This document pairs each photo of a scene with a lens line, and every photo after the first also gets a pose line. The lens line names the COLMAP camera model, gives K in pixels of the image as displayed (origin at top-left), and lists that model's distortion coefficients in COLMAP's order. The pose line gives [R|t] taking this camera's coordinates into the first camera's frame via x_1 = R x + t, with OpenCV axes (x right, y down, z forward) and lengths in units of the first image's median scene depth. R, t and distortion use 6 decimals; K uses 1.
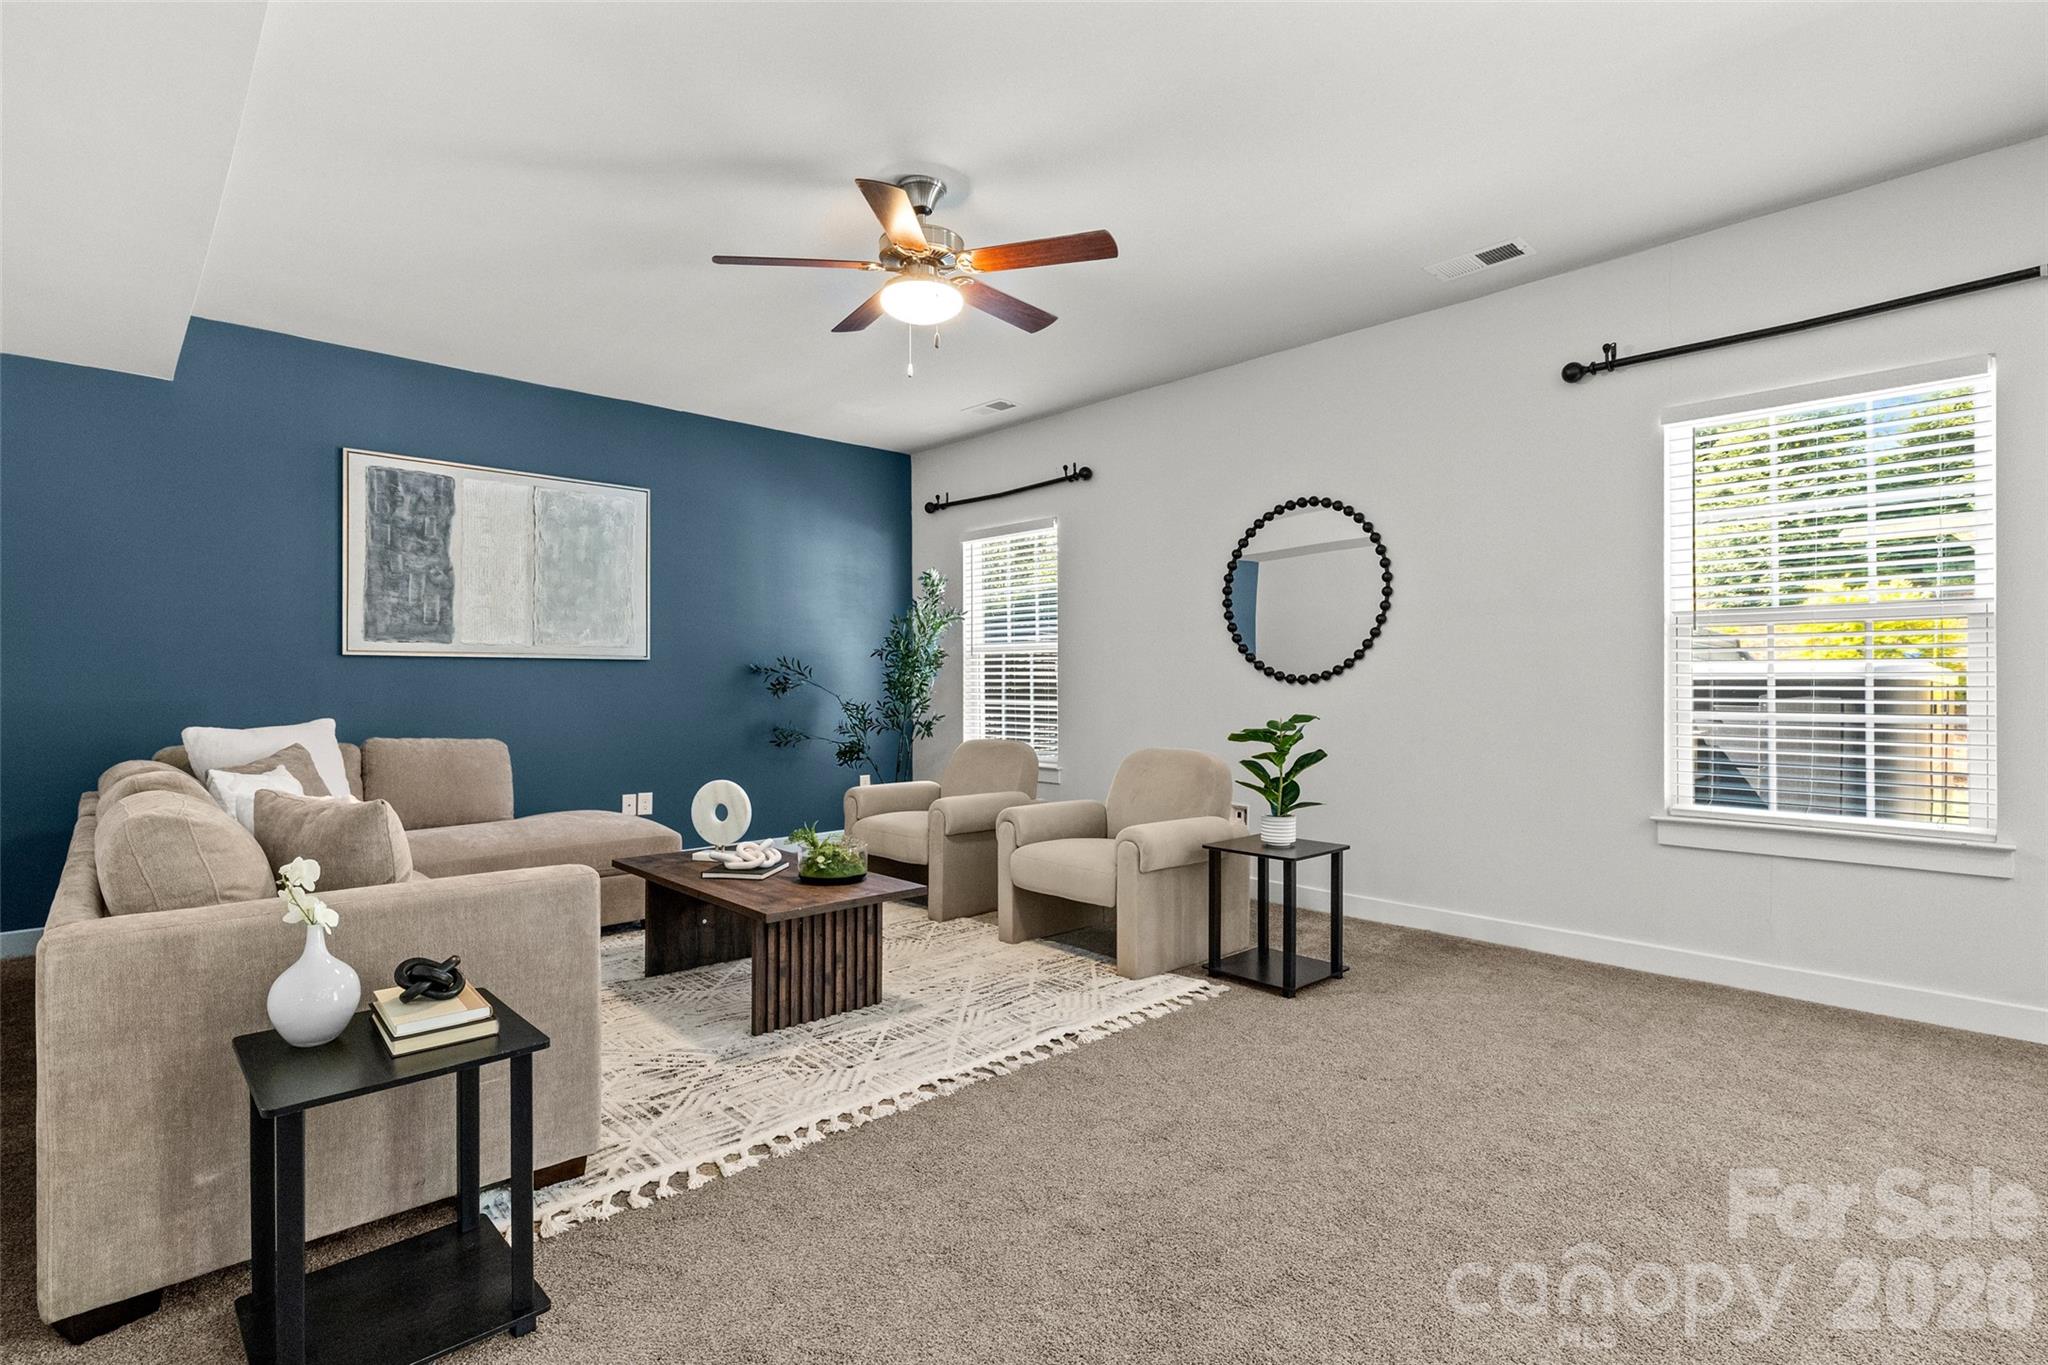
lens RADIAL K [[977.0, 0, 1013.9], [0, 977.0, 680.3], [0, 0, 1]] dist [-0.002830, 0.000037]
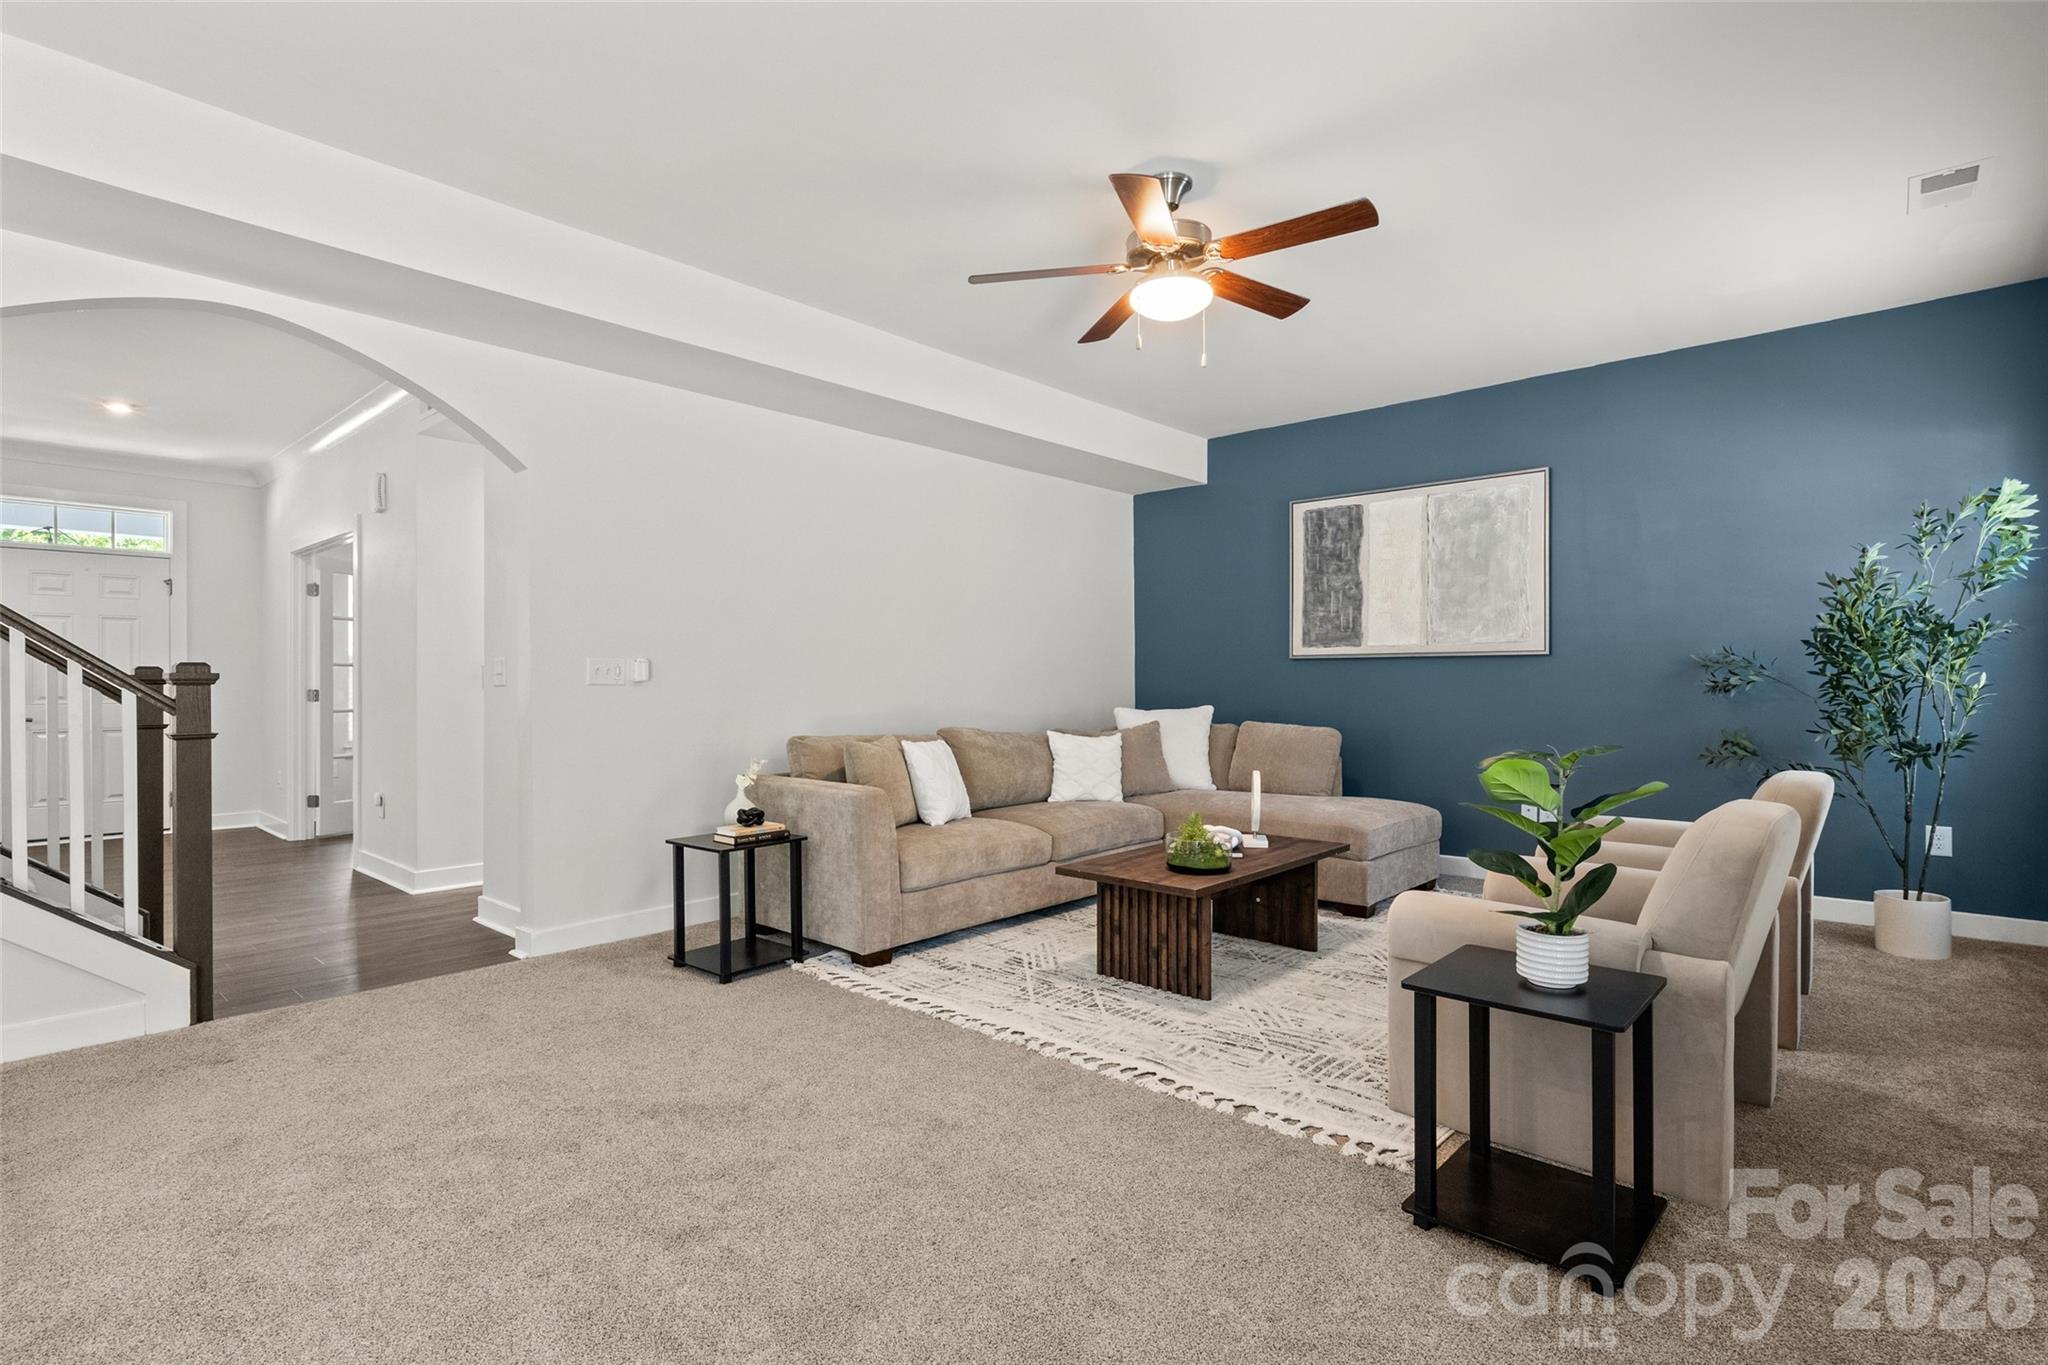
lens RADIAL K [[996.9, 0, 1024.0], [0, 996.9, 682.5], [0, 0, 1]] dist [0.001217, 0.000275]
pose [[0.088663, 0.001379, -0.996061, 0.653612], [0.004430, 0.999989, 0.001779, 0.001812], [0.996052, -0.004571, 0.088656, 0.550996]]
